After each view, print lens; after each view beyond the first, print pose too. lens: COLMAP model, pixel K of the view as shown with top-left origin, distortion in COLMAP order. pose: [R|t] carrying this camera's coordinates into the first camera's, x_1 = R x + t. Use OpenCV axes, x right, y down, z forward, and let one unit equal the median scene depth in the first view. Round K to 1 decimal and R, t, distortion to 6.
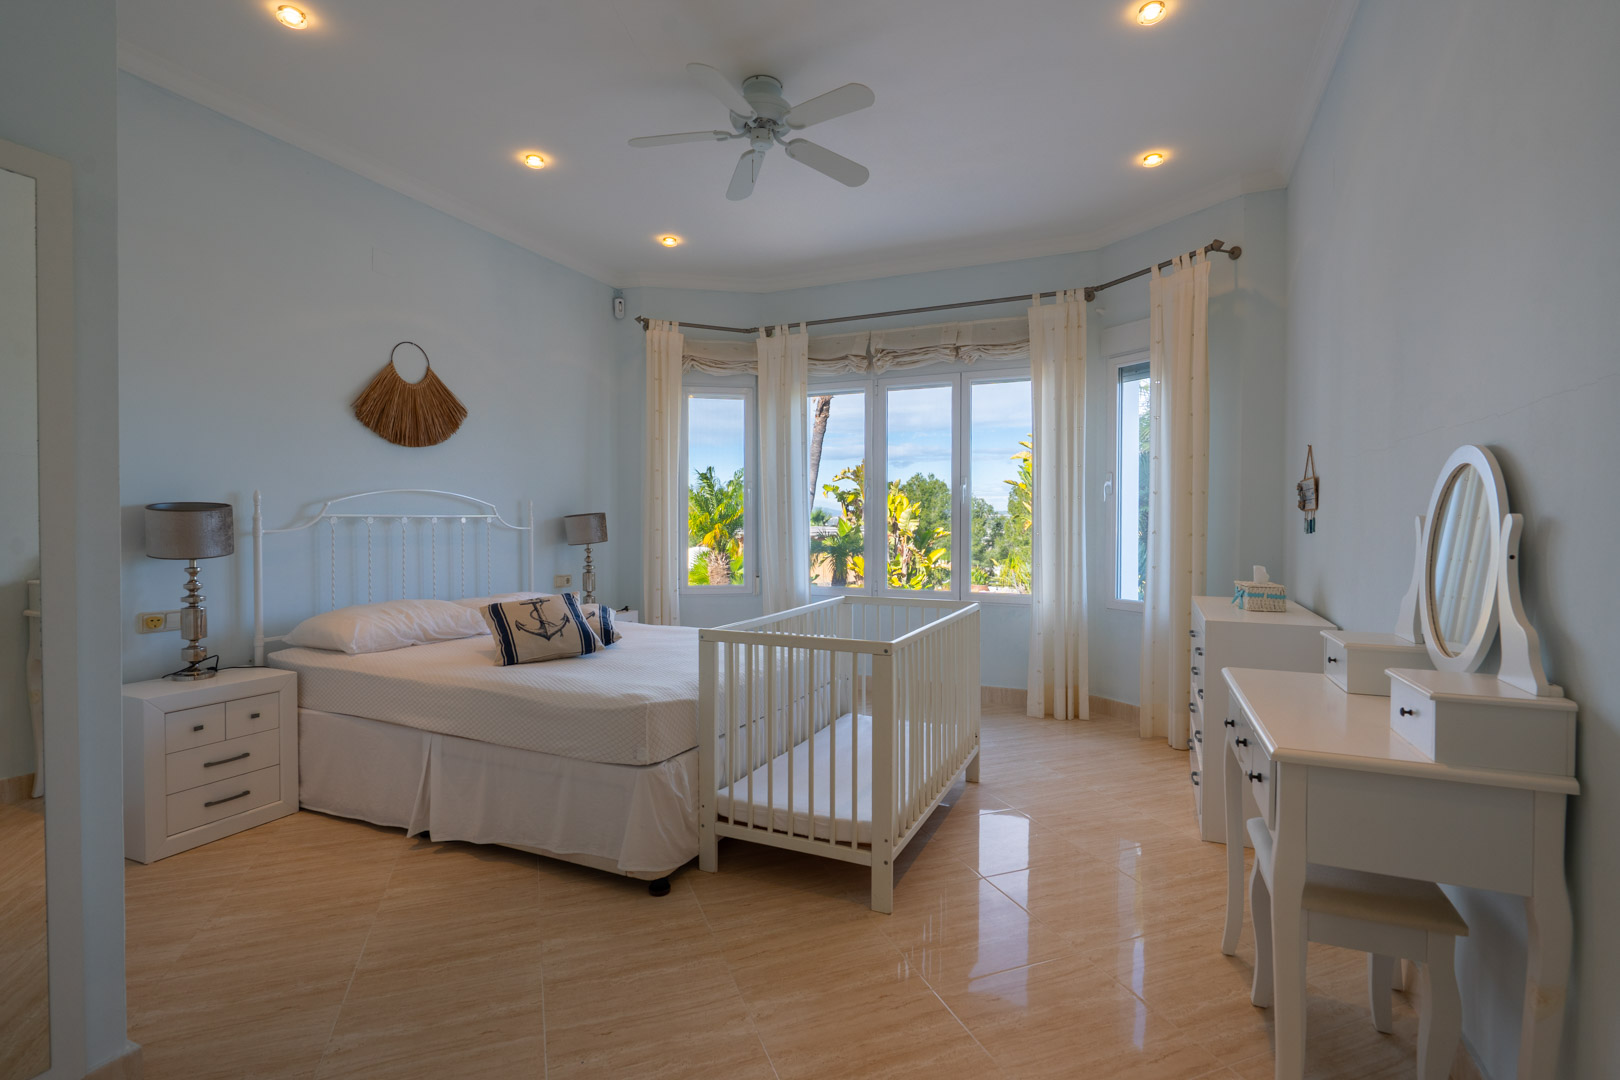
lens RADIAL K [[778.1, 0, 810.0], [0, 778.1, 540.0], [0, 0, 1]] dist [-0.000339, 0.000187]
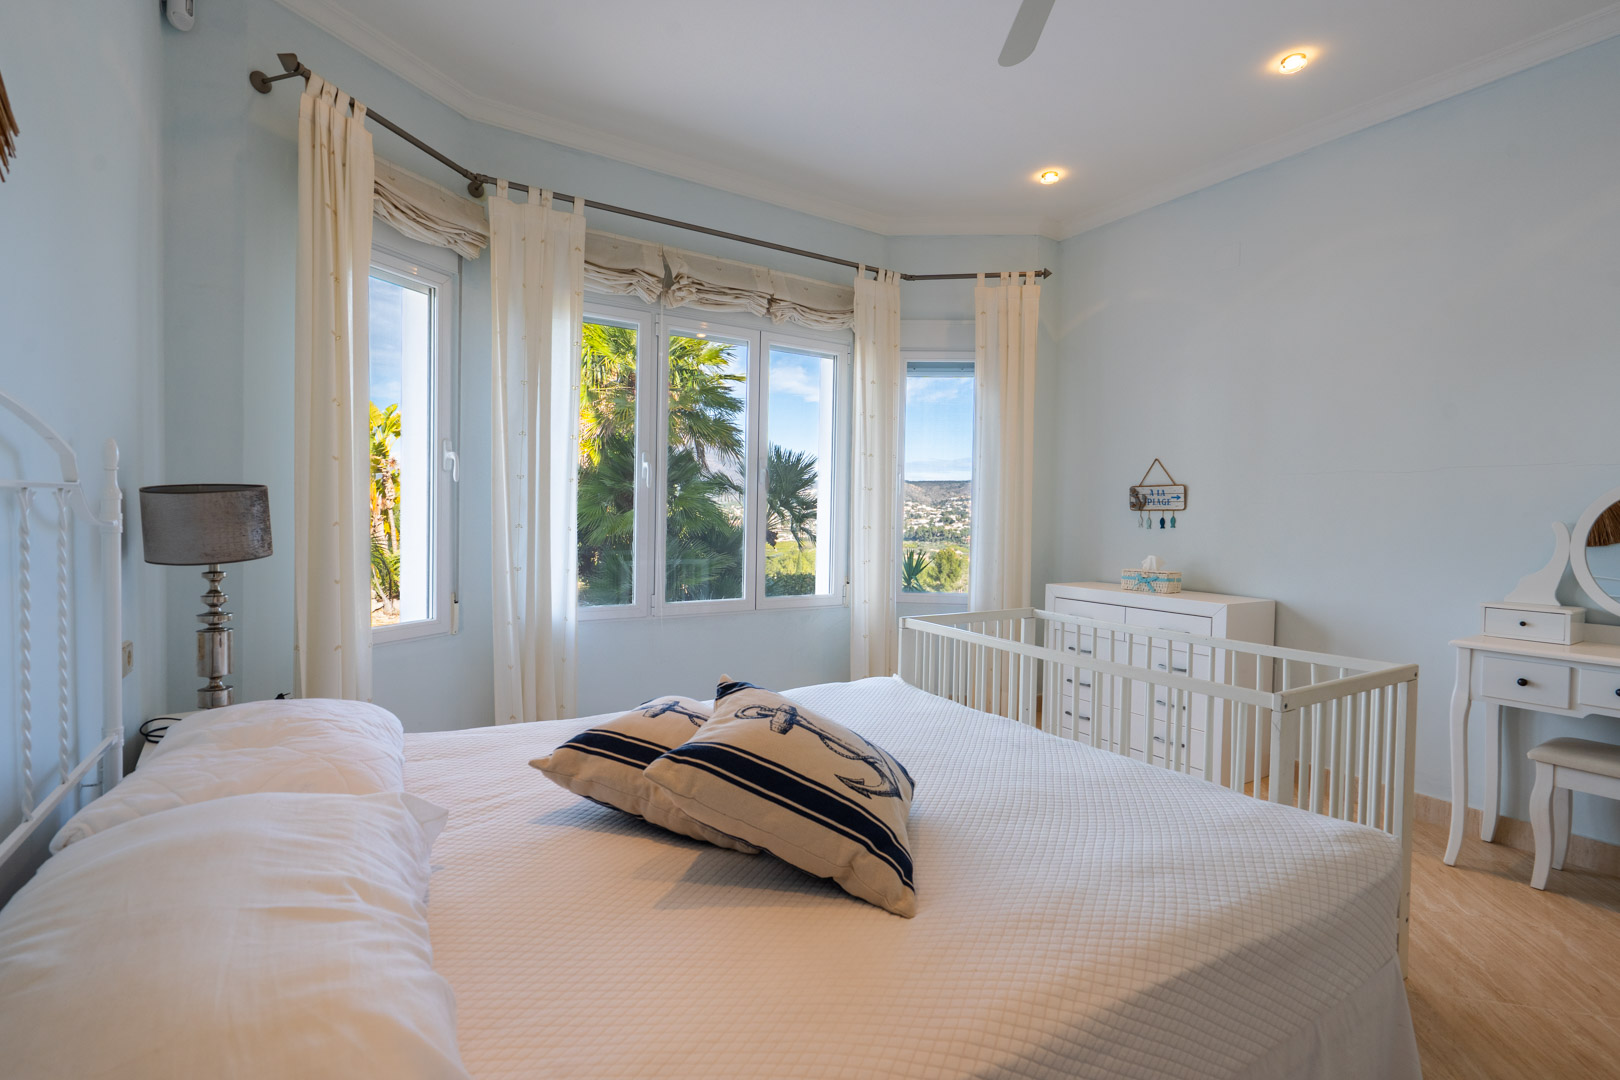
lens RADIAL K [[751.8, 0, 810.0], [0, 751.8, 540.0], [0, 0, 1]] dist [-0.000605, 0.000374]
pose [[0.541137, -0.024955, 0.840564, -0.447714], [0.003913, 0.999623, 0.027158, -0.015596], [-0.840925, -0.011407, 0.541031, 0.520591]]
